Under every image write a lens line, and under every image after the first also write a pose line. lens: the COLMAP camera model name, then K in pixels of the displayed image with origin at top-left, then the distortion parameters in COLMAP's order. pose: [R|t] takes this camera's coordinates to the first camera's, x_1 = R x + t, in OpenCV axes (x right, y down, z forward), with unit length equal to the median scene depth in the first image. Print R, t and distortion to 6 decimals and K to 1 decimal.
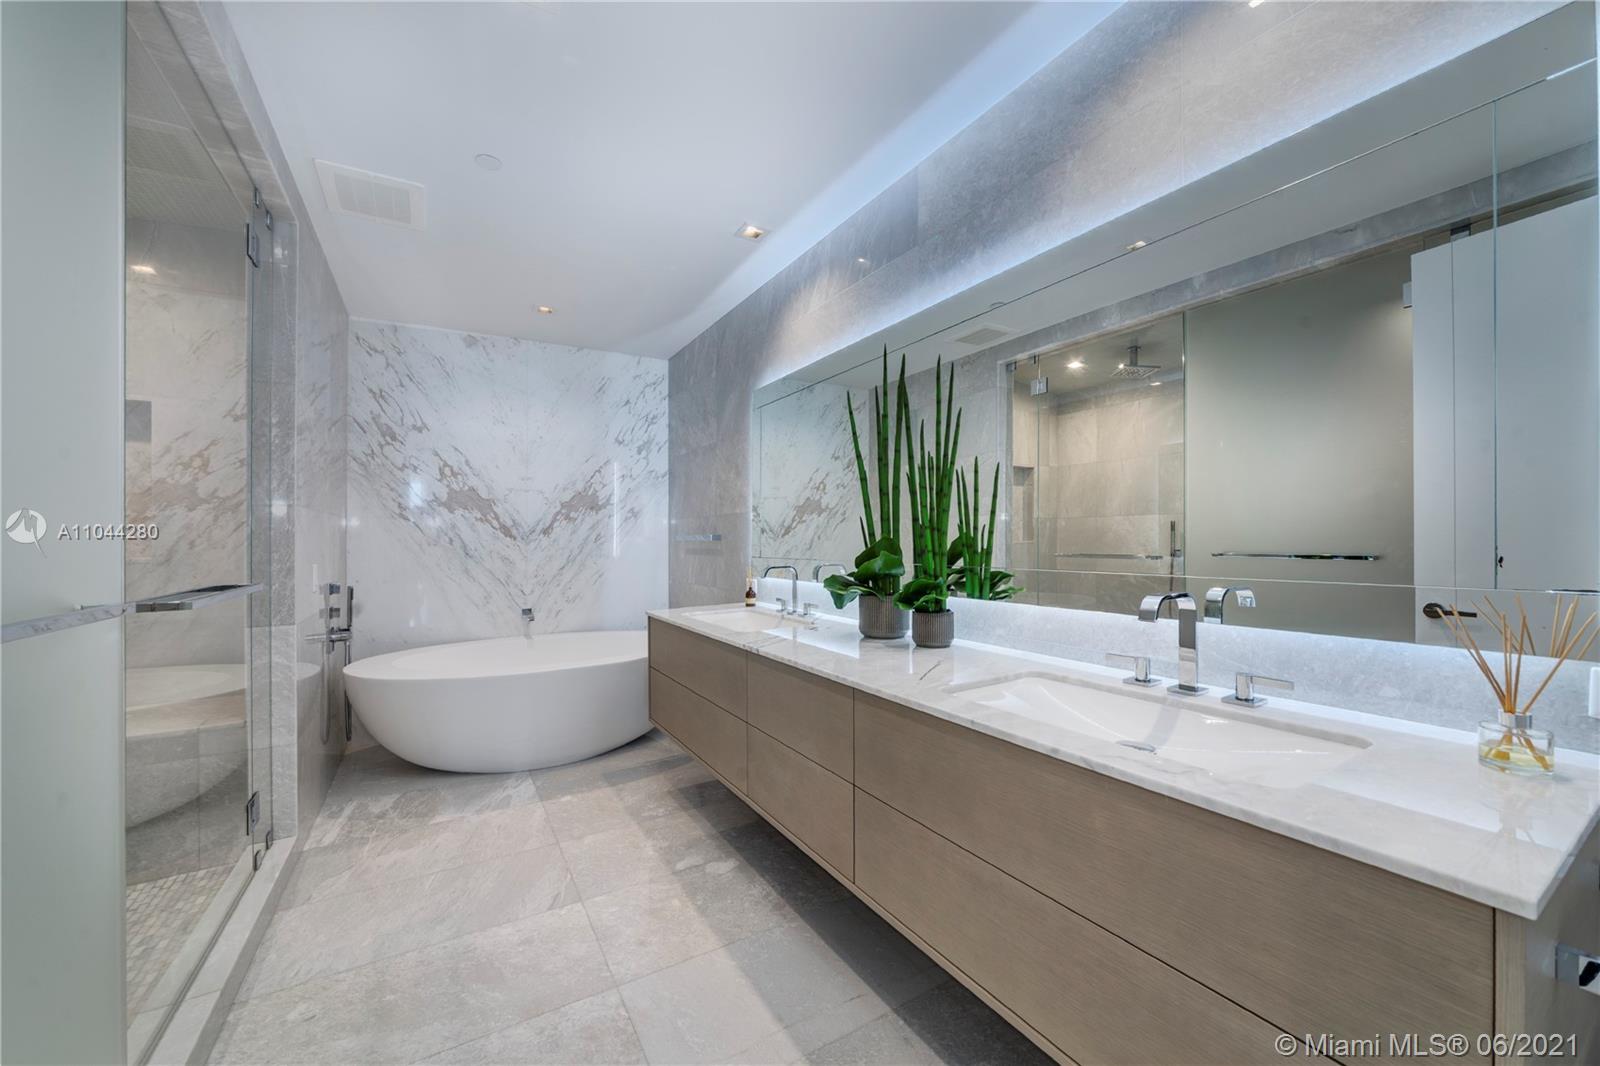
lens RADIAL K [[560.7, 0, 786.4], [0, 560.7, 530.6], [0, 0, 1]] dist [0.005579, -0.000401]
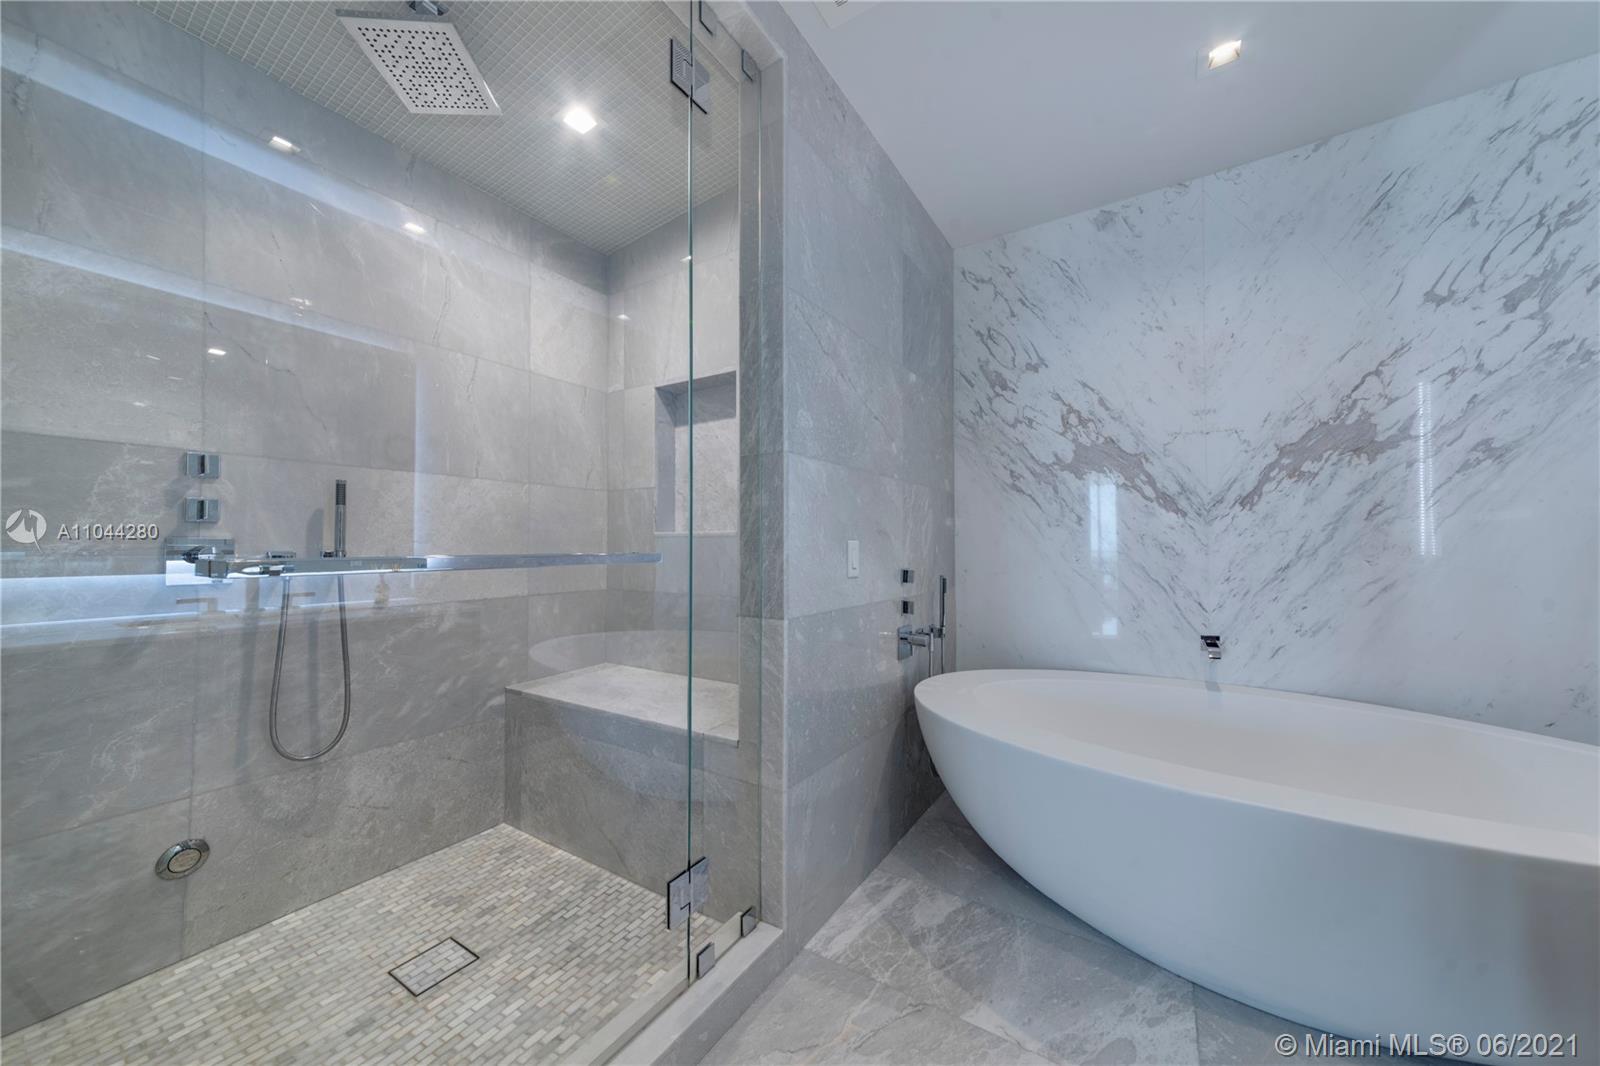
lens RADIAL K [[560.7, 0, 786.4], [0, 560.7, 530.6], [0, 0, 1]] dist [0.005579, -0.000401]
pose [[0.423323, -0.019292, -0.905774, -0.135770], [0.014377, 0.999790, -0.014575, 0.038078], [0.905865, -0.006853, 0.423511, 0.406474]]
